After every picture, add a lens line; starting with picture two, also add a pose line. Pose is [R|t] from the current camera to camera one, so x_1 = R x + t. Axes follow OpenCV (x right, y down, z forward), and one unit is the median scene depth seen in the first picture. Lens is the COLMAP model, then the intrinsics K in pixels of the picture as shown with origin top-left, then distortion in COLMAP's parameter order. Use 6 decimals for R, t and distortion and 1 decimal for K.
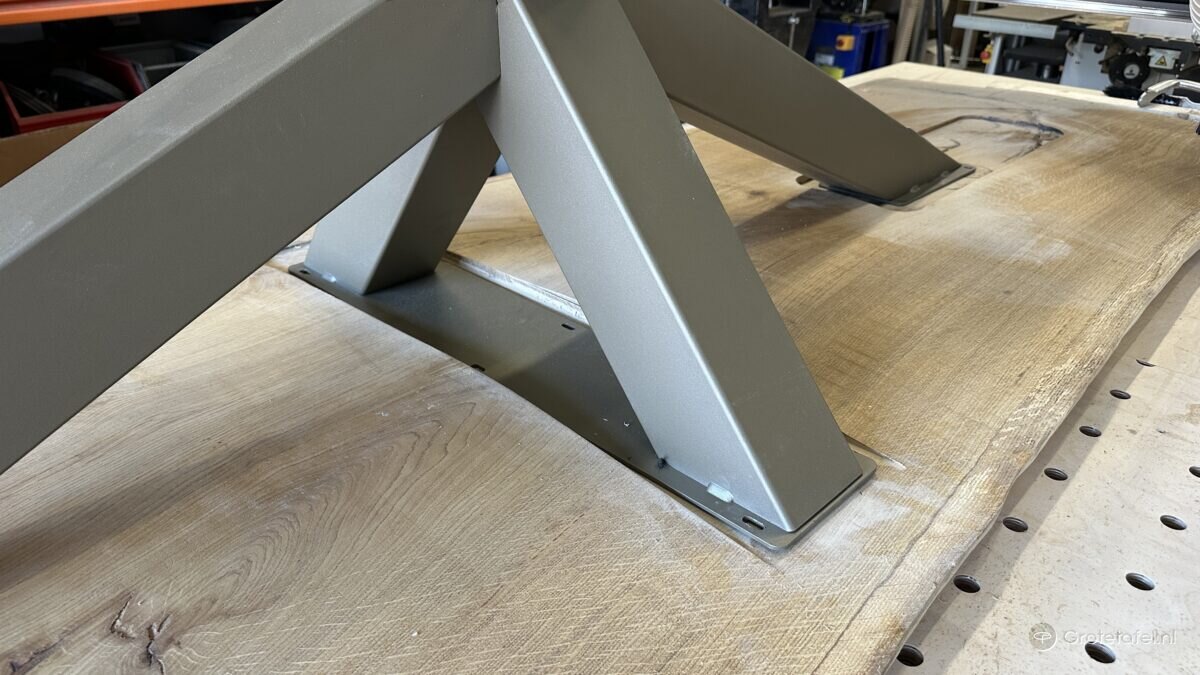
lens RADIAL K [[826.4, 0, 600.0], [0, 826.4, 337.5], [0, 0, 1]] dist [0.090875, -0.115513]
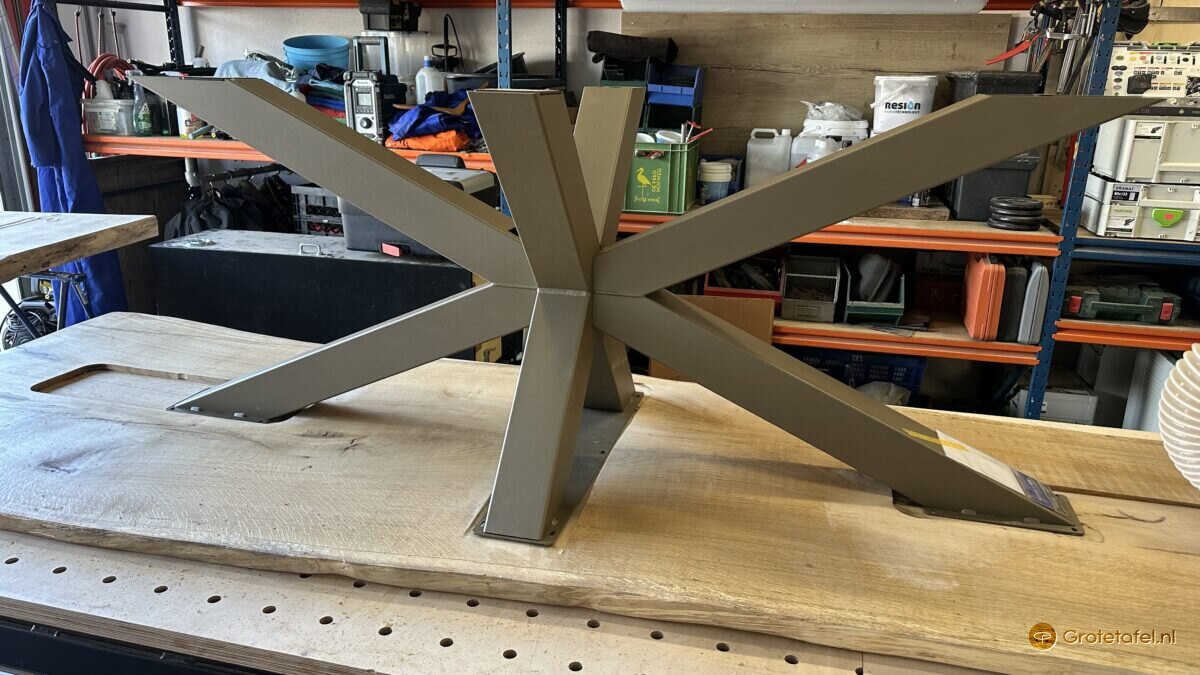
lens RADIAL K [[826.4, 0, 600.0], [0, 826.4, 337.5], [0, 0, 1]] dist [0.090875, -0.115513]
pose [[0.489398, 0.260834, -0.832139, 1.291676], [-0.424801, 0.904658, 0.033731, -0.276557], [0.761599, 0.336986, 0.553541, -0.115825]]
